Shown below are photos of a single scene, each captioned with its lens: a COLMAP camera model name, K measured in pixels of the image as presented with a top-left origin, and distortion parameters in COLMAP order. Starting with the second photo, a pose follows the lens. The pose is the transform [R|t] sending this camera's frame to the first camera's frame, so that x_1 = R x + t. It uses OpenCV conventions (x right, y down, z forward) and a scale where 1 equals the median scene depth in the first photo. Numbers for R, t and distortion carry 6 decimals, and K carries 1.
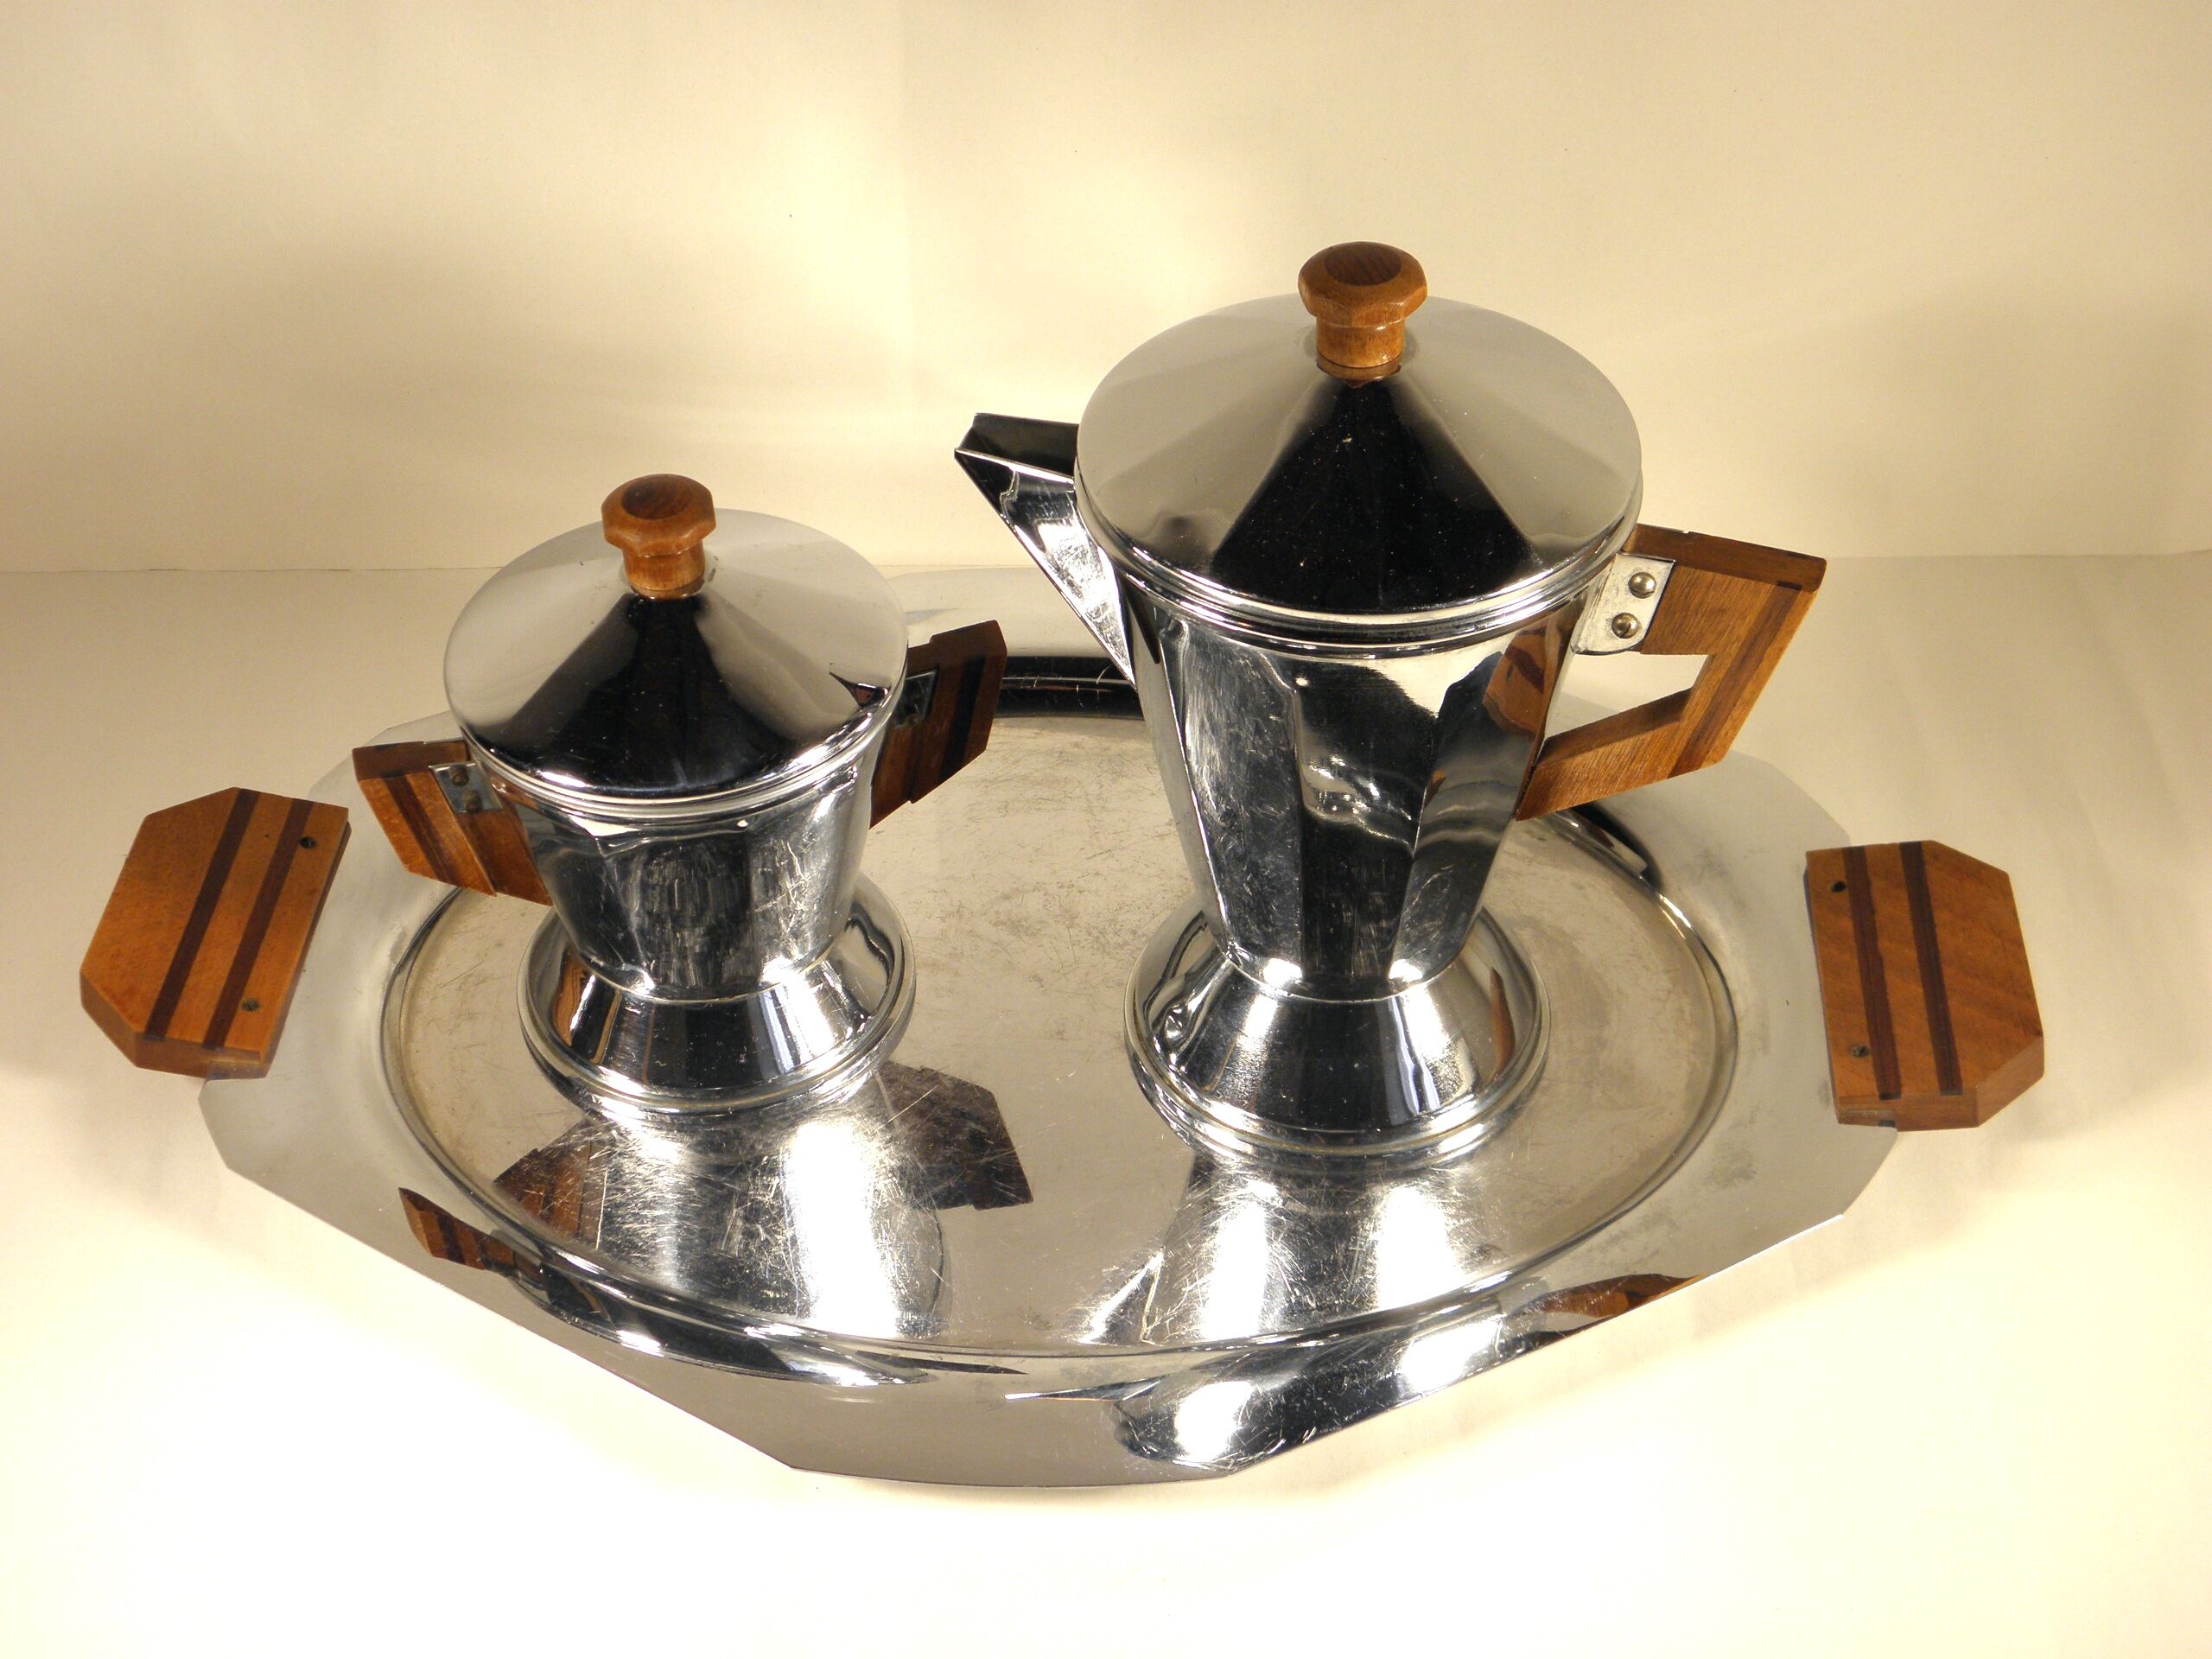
lens RADIAL K [[3189.6, 0, 1106.0], [0, 3189.6, 829.5], [0, 0, 1]] dist [0.024732, -0.001773]
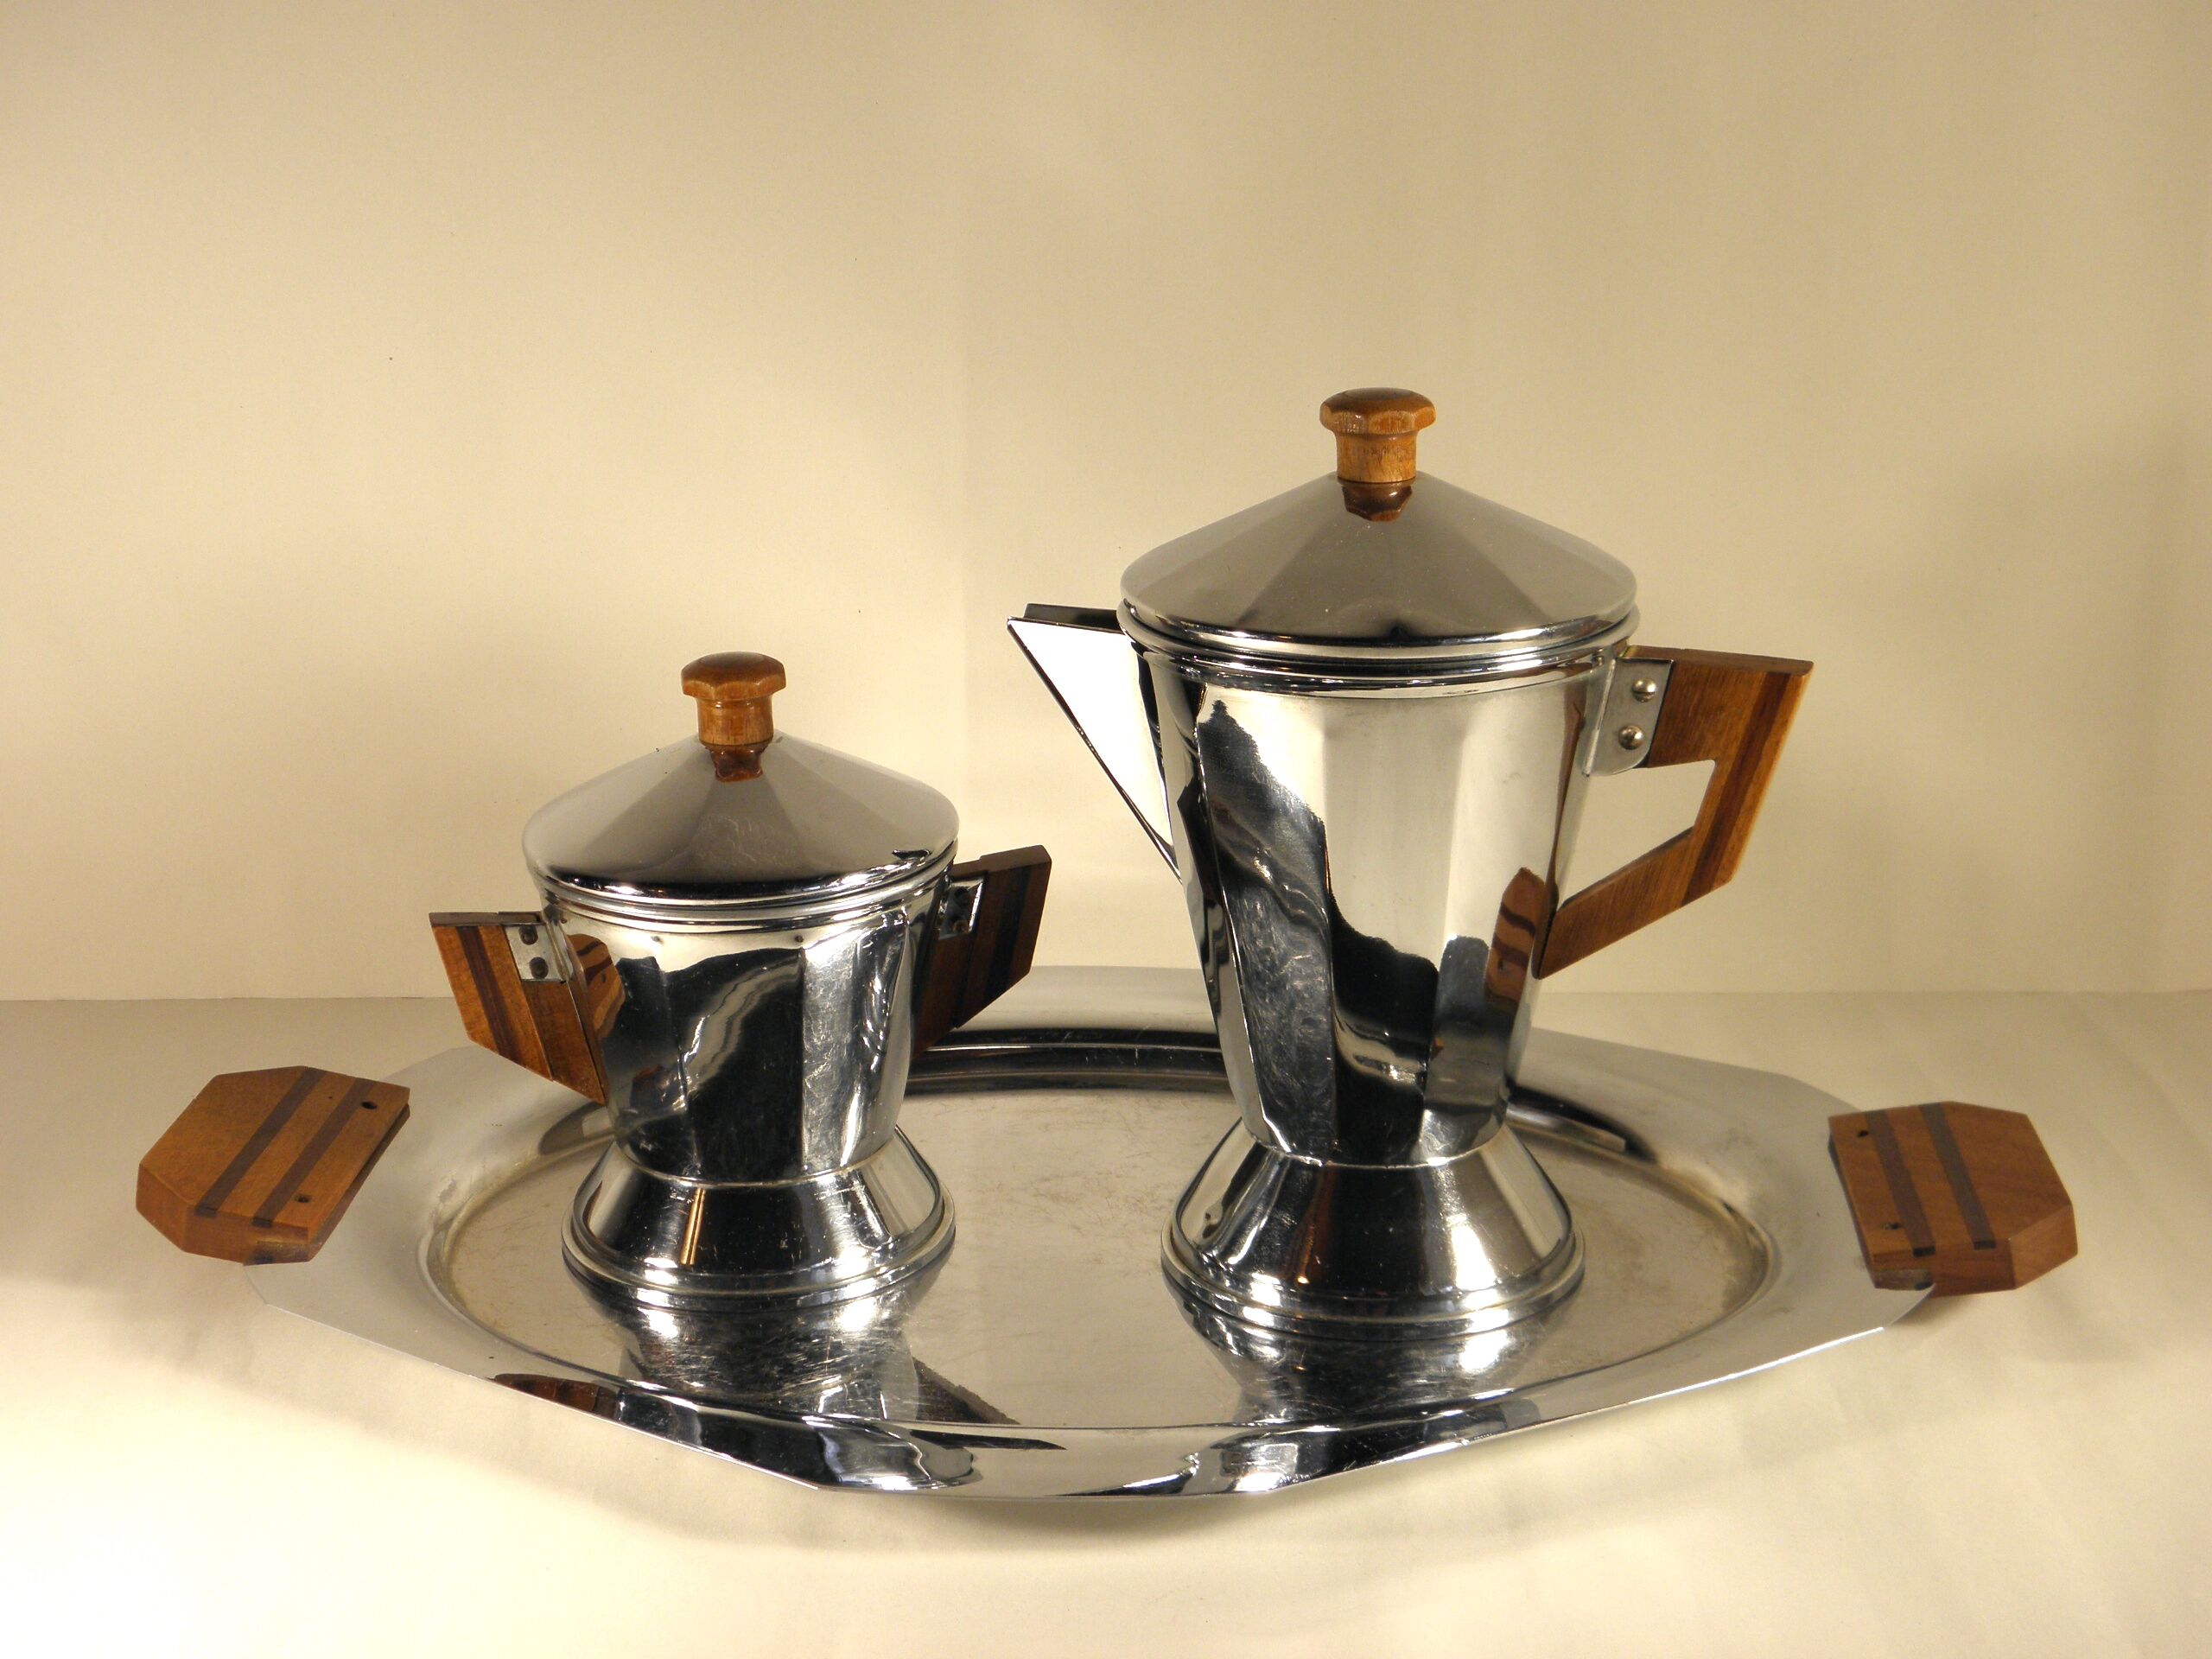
lens RADIAL K [[3189.6, 0, 1106.0], [0, 3189.6, 829.5], [0, 0, 1]] dist [0.024732, -0.001773]
pose [[0.999886, 0.005747, -0.013954, 0.001651], [-0.010603, 0.925516, -0.378561, 0.331589], [0.010739, 0.378665, 0.925471, 0.017146]]
